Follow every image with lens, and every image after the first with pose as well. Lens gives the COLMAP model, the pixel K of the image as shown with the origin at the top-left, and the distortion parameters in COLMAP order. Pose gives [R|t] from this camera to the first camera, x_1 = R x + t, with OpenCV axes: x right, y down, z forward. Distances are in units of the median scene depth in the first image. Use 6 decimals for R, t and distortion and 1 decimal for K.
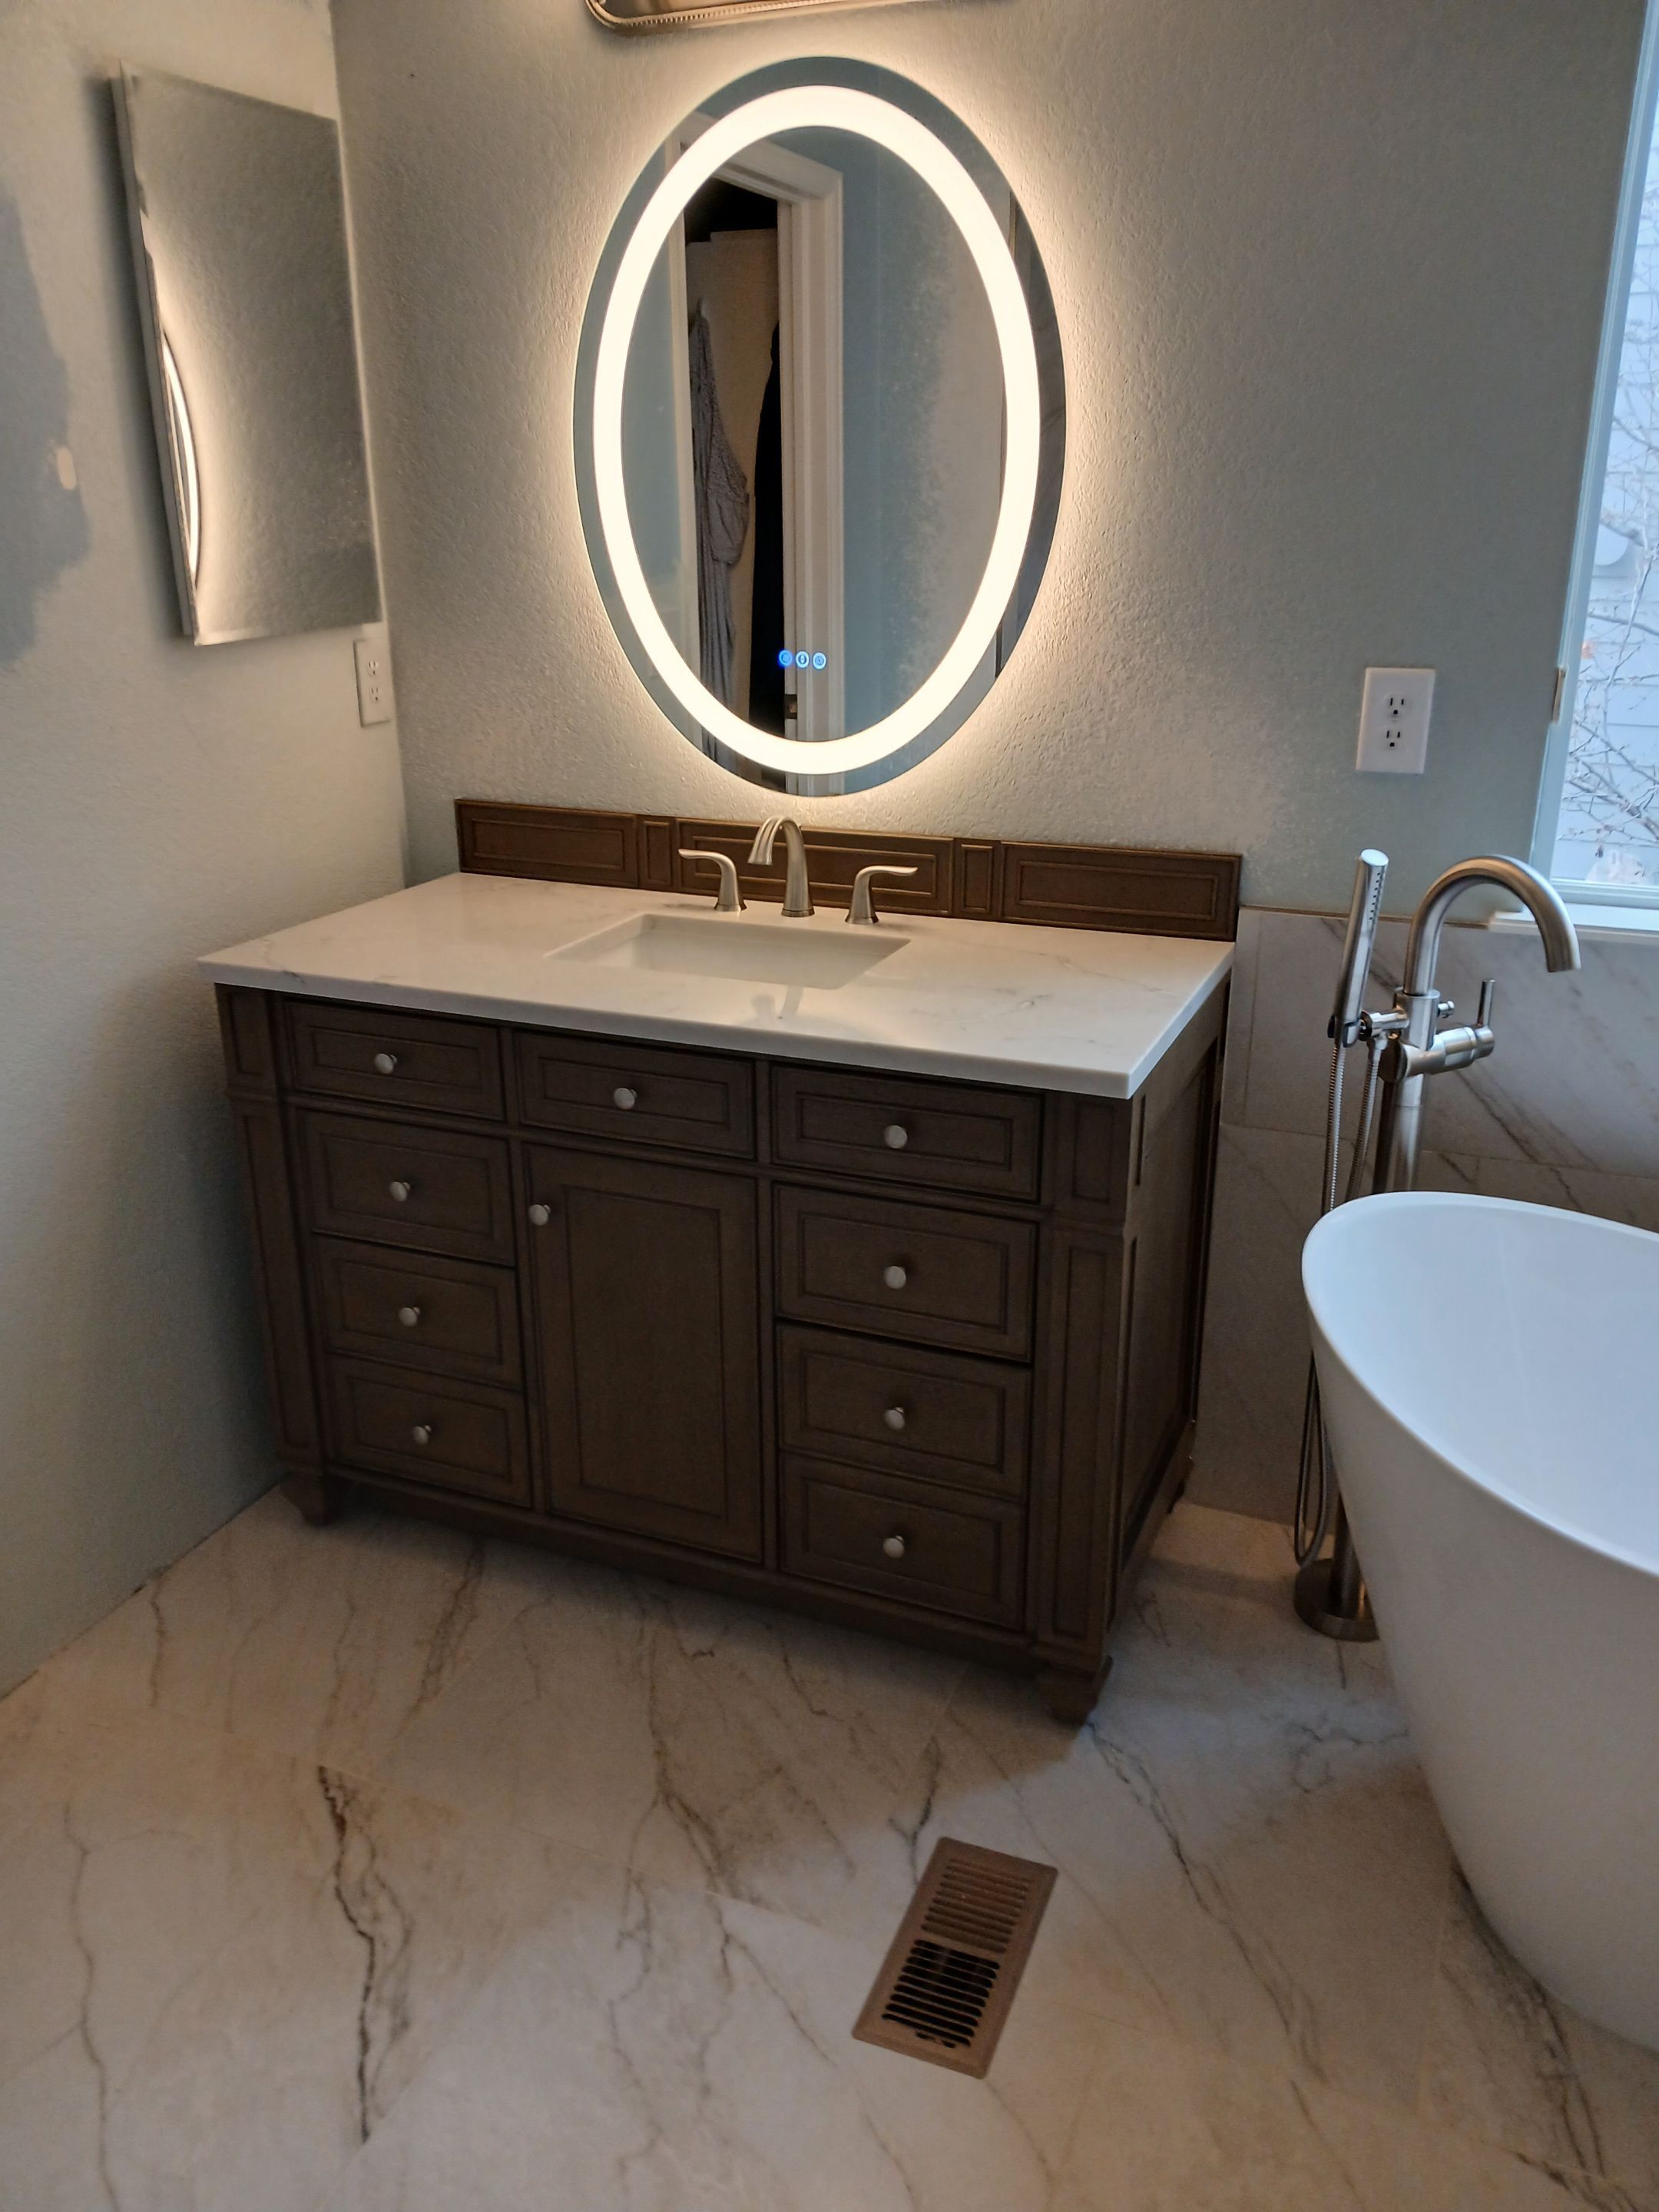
lens RADIAL K [[1696.3, 0, 826.2], [0, 1696.3, 1095.6], [0, 0, 1]] dist [0.062851, -0.110884]
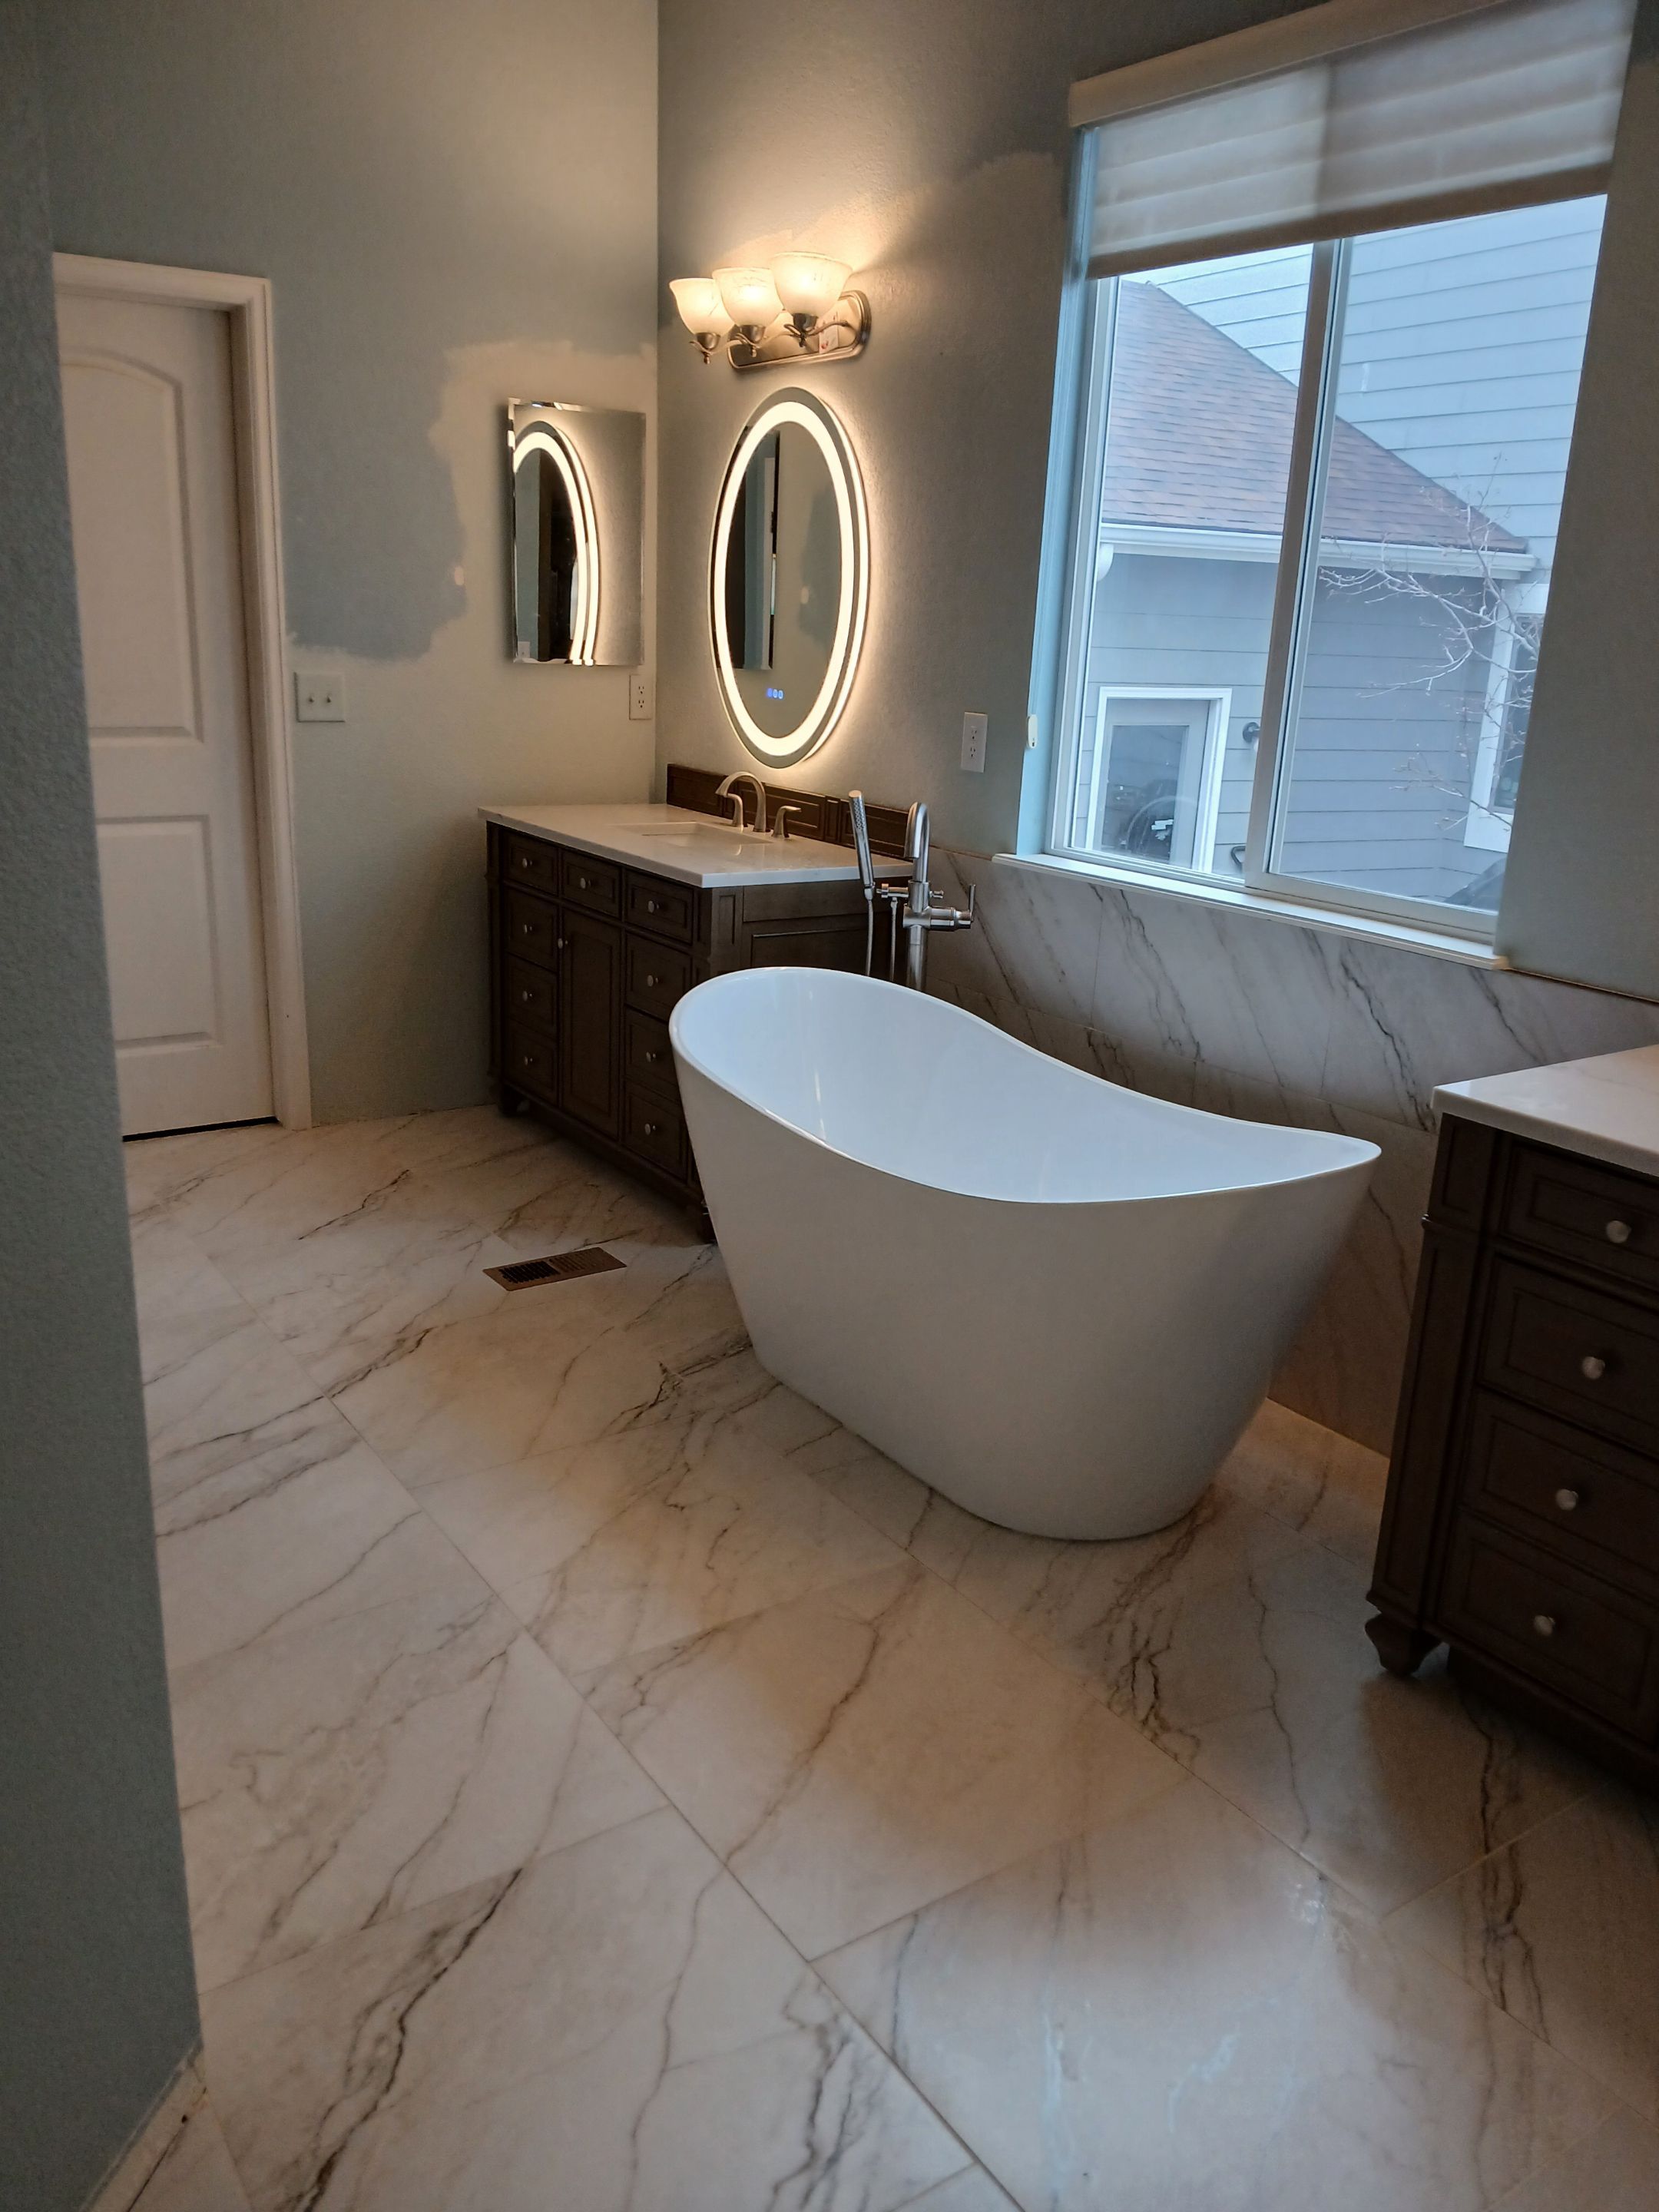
lens RADIAL K [[1696.3, 0, 849.8], [0, 1696.3, 1099.4], [0, 0, 1]] dist [0.062851, -0.110884]
pose [[0.841569, 0.193305, -0.504376, 1.137105], [-0.232859, 0.972381, -0.015863, 0.196157], [0.487380, 0.130799, 0.863338, -0.538509]]
